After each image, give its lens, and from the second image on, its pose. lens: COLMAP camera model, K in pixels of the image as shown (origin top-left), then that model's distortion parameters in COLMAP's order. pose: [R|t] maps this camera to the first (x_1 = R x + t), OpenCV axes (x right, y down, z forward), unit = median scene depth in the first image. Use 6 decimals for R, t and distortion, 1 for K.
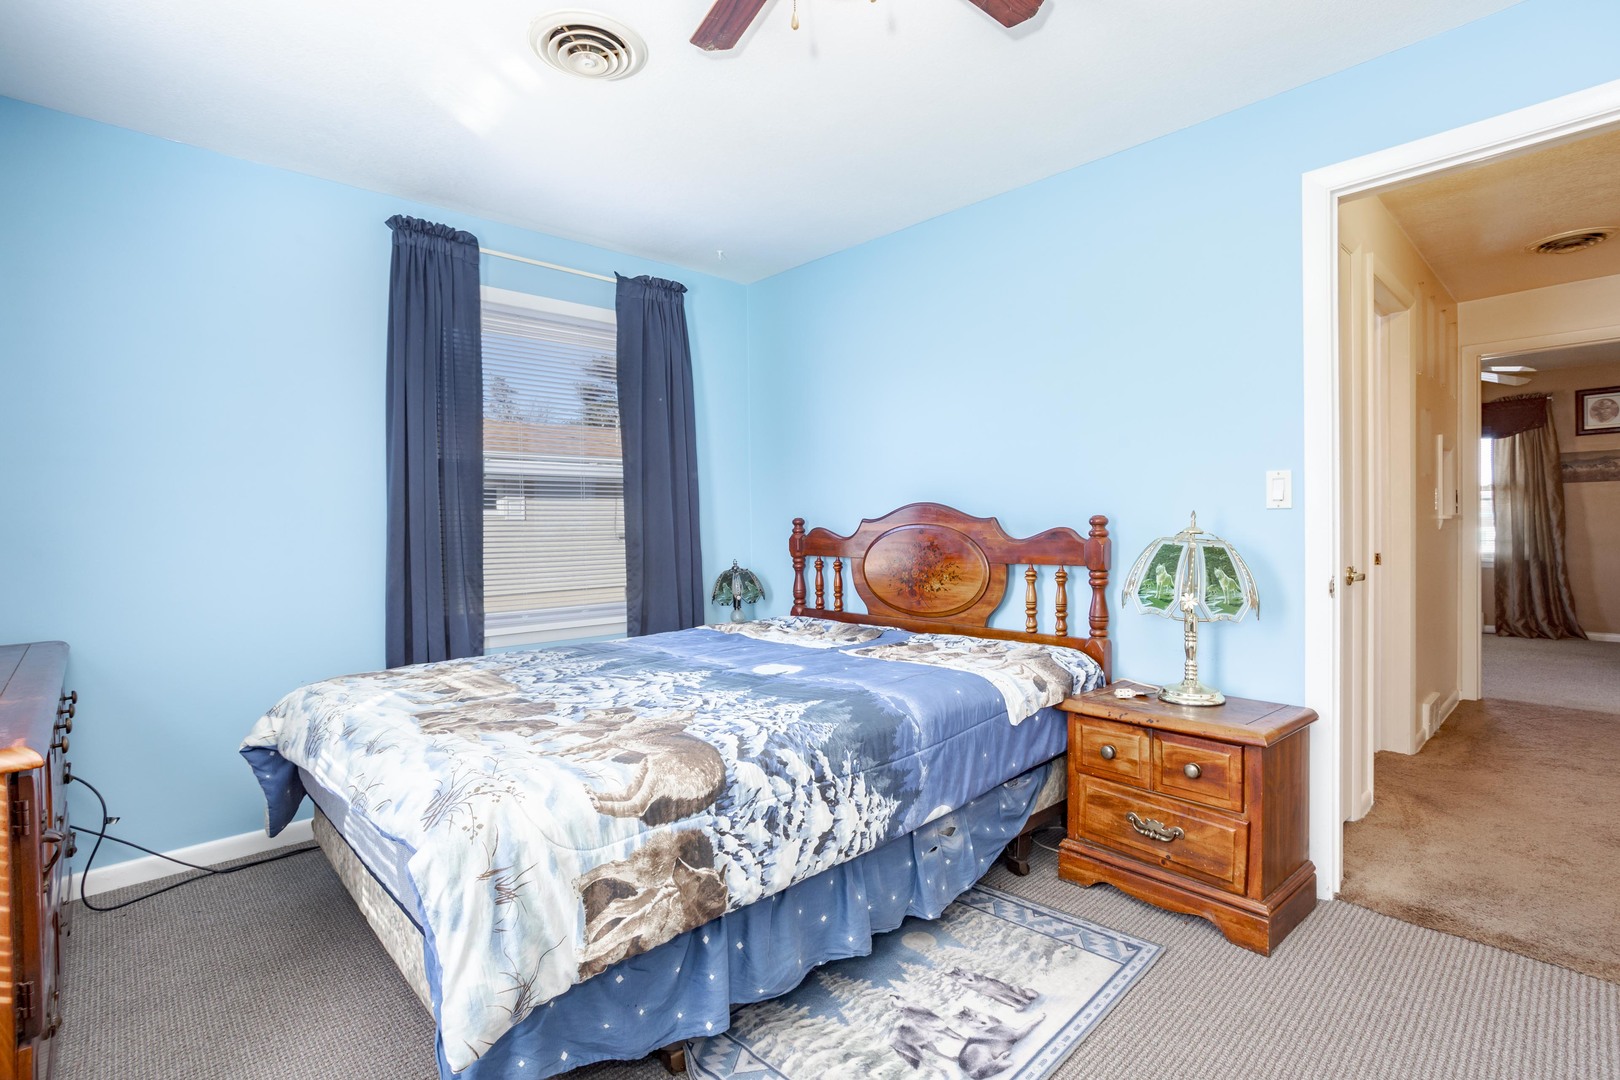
lens RADIAL K [[738.6, 0, 820.5], [0, 738.6, 551.0], [0, 0, 1]] dist [-0.003673, 0.000923]
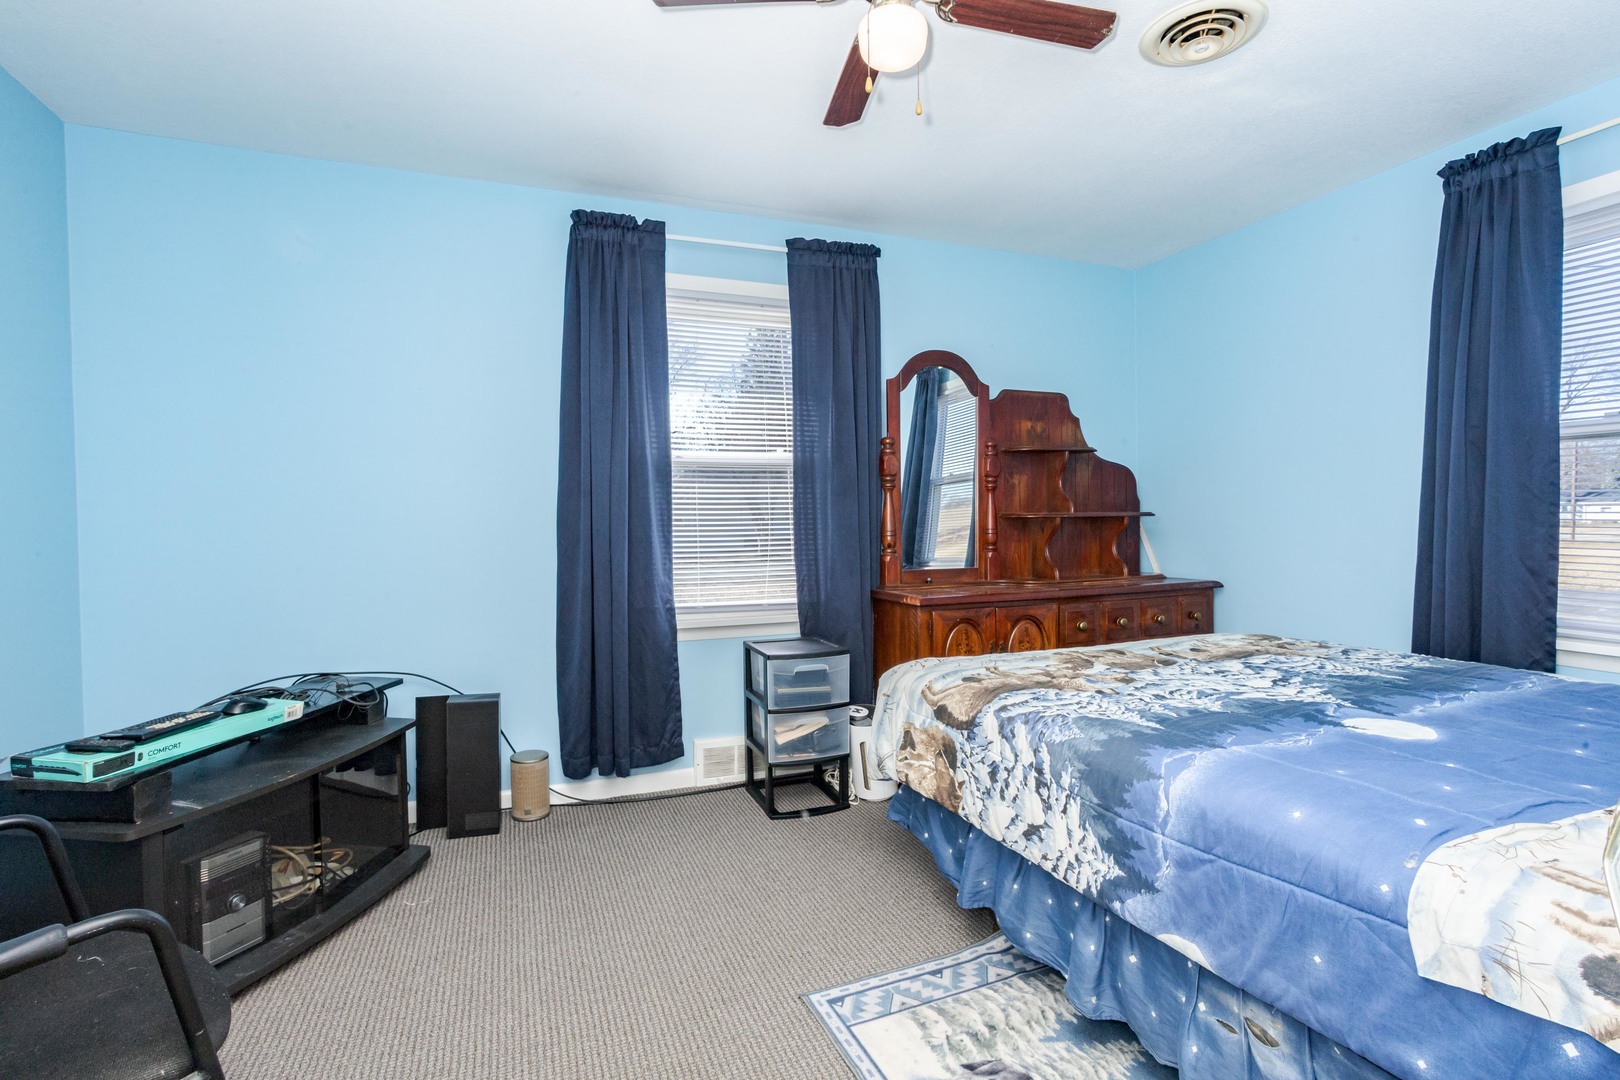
lens RADIAL K [[788.7, 0, 809.2], [0, 788.7, 525.8], [0, 0, 1]] dist [-0.046374, 0.026146]
pose [[-0.359045, 0.025527, -0.932971, 1.078424], [-0.016114, 0.999307, 0.033544, -0.048339], [0.933181, 0.027078, -0.358385, 1.083919]]
